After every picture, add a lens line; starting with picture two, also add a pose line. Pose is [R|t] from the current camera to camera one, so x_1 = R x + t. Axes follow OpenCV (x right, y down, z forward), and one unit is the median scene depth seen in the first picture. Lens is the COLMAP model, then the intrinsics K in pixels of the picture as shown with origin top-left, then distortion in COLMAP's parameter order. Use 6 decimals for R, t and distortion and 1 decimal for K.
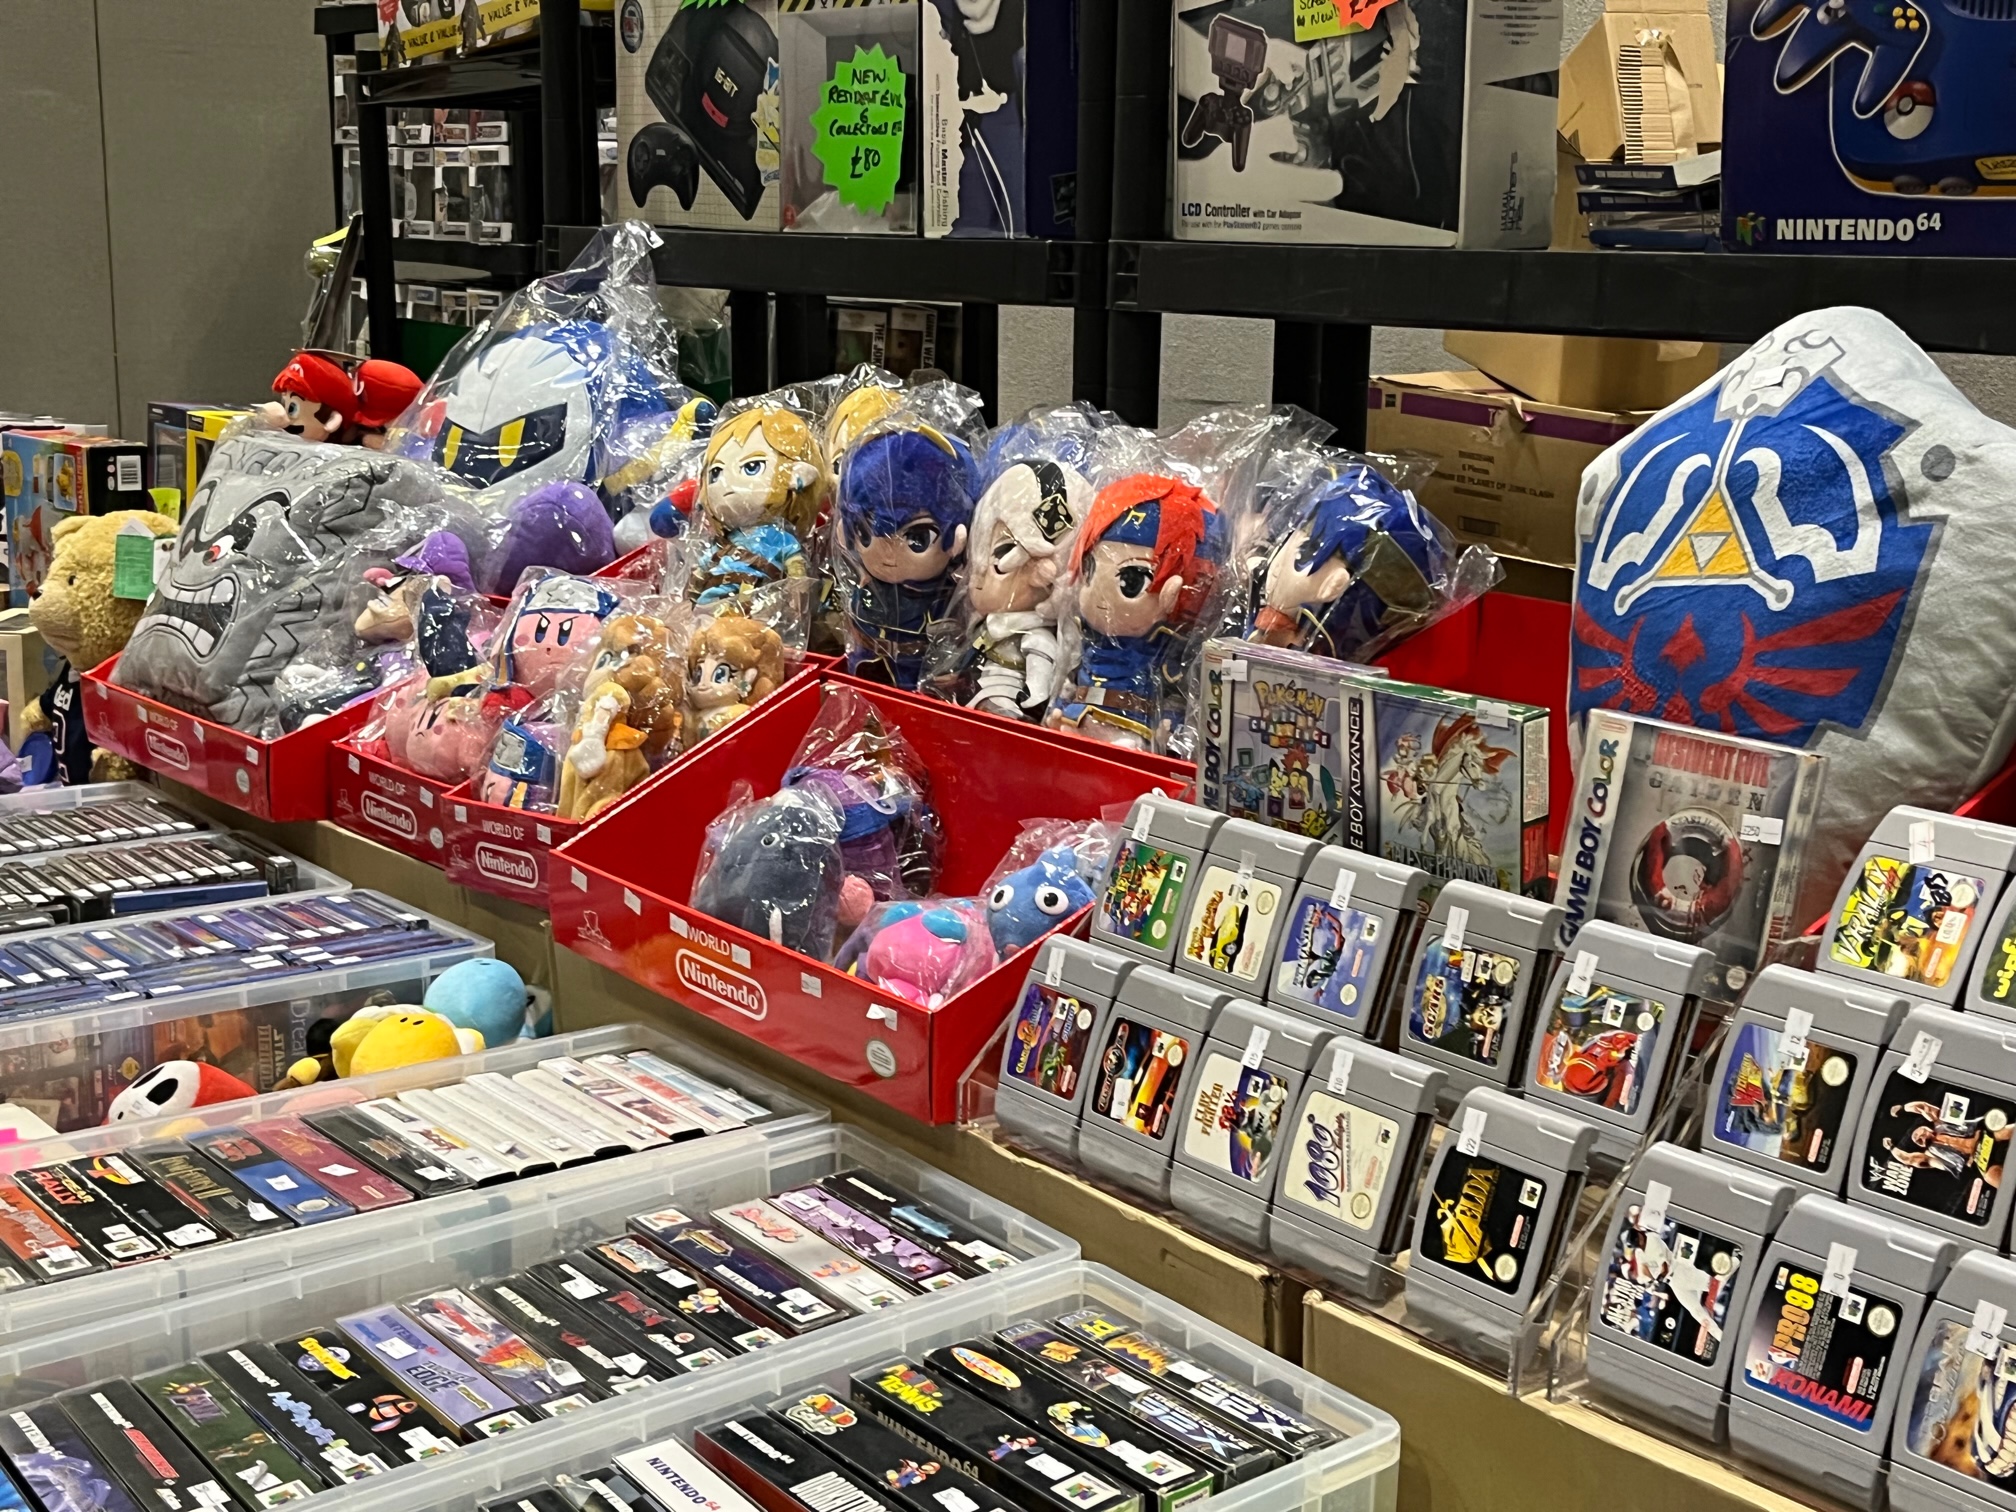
lens RADIAL K [[2586.3, 0, 1022.9], [0, 2586.3, 748.6], [0, 0, 1]] dist [0.158583, -0.588130]
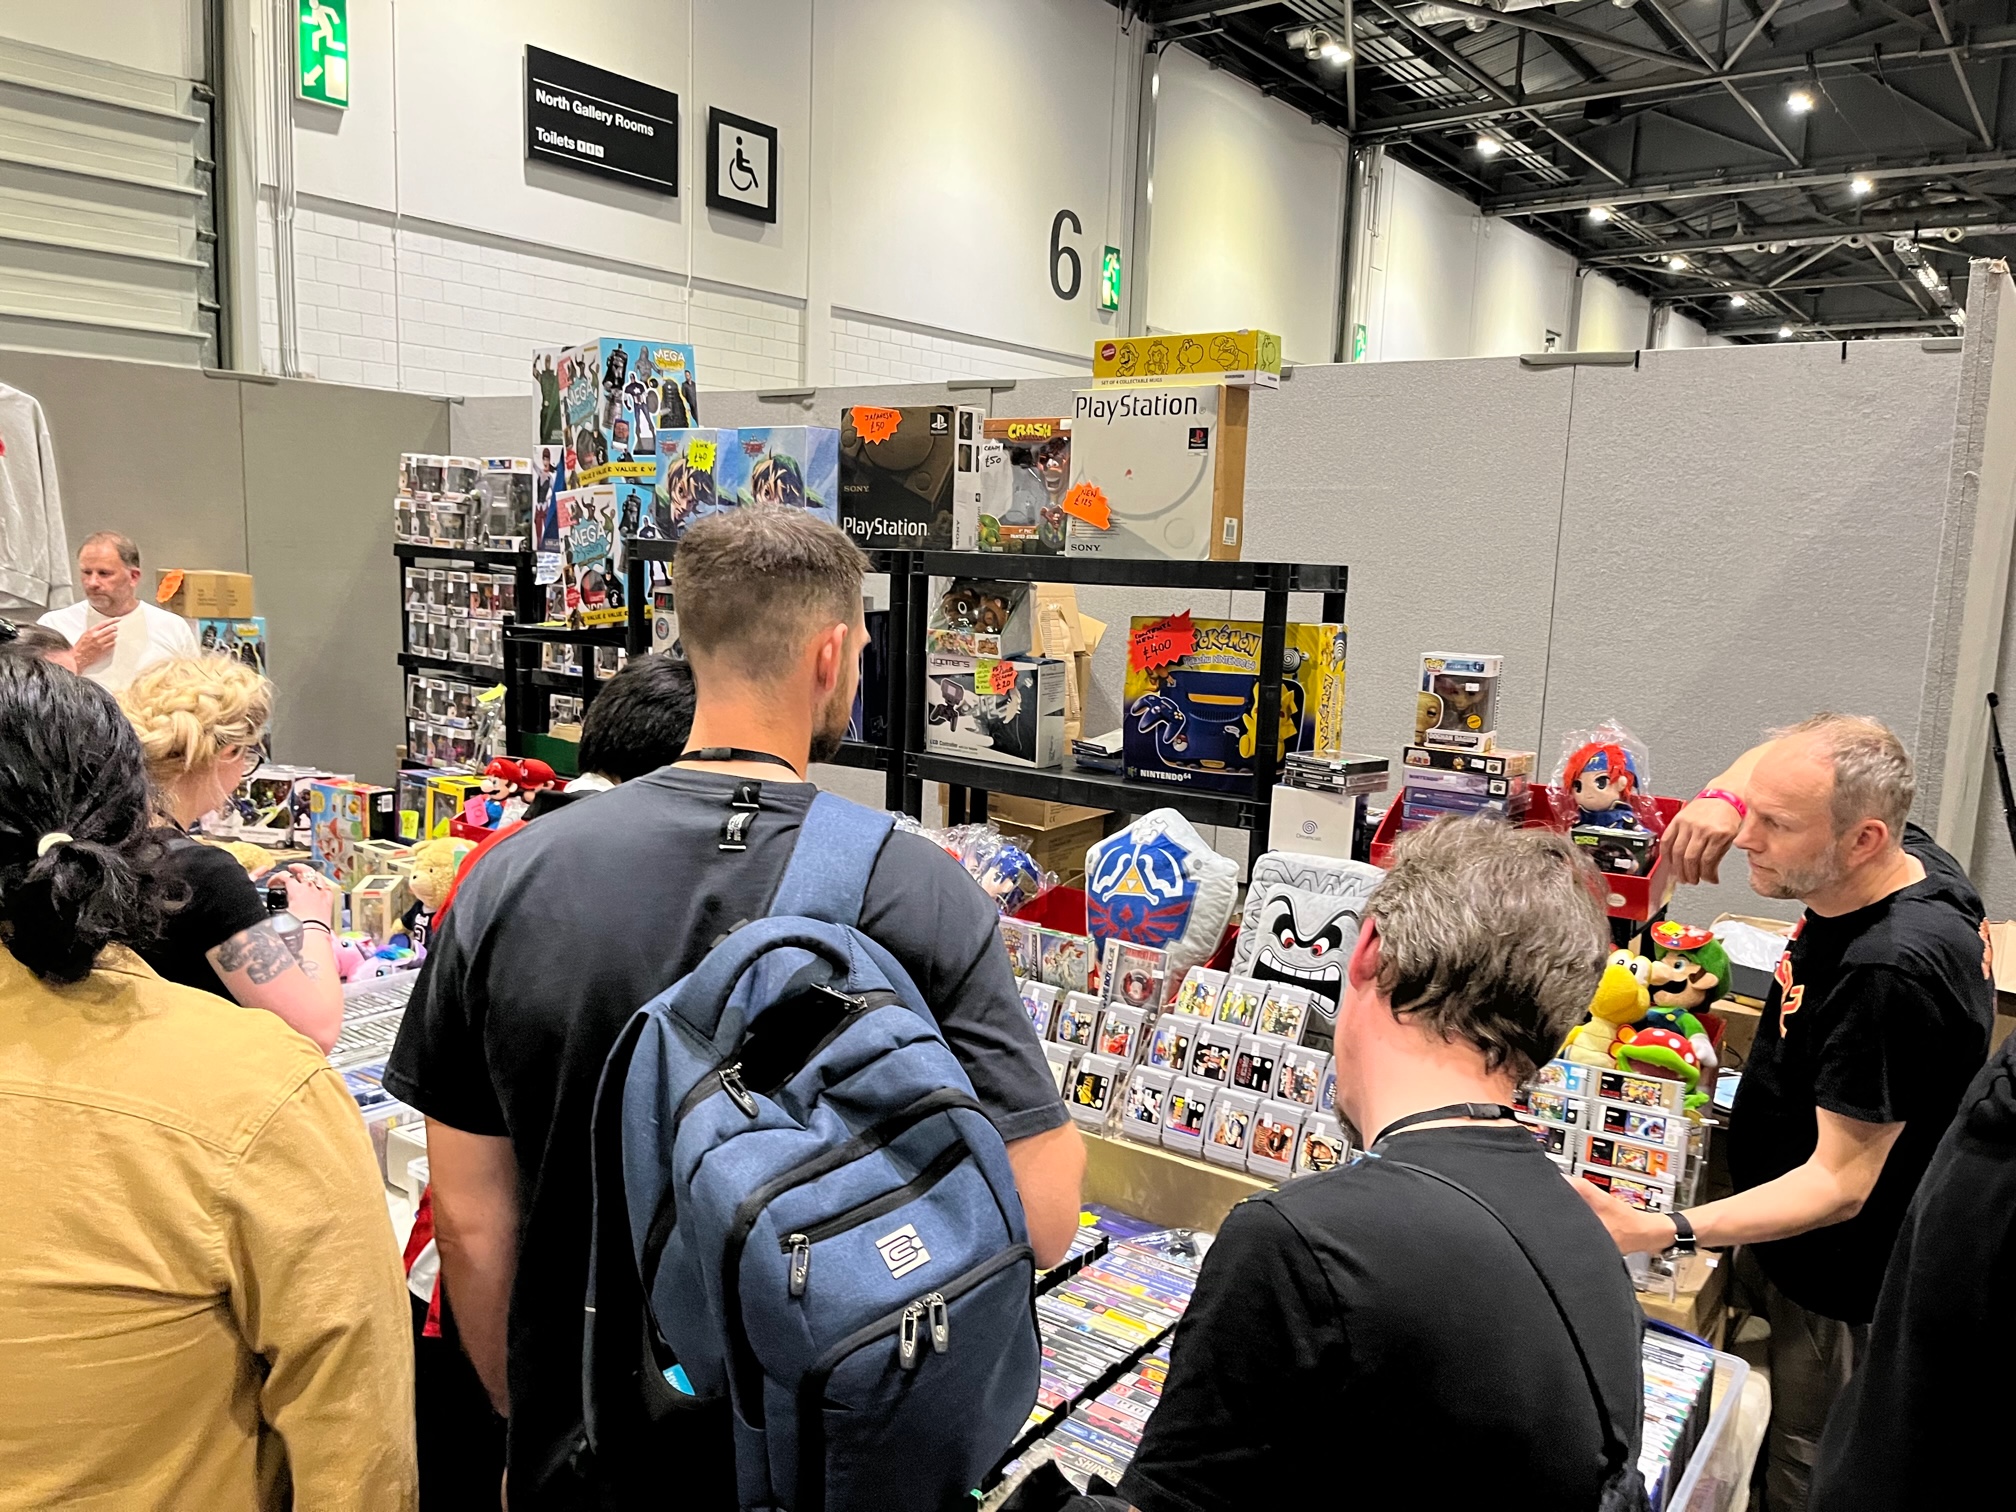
lens RADIAL K [[1515.6, 0, 988.4], [0, 1515.6, 723.3], [0, 0, 1]] dist [0.056779, -0.001025]
pose [[0.972847, -0.012225, 0.231126, -0.313899], [0.031522, 0.996298, -0.079984, -0.114278], [-0.229293, 0.085098, 0.969630, -0.744205]]
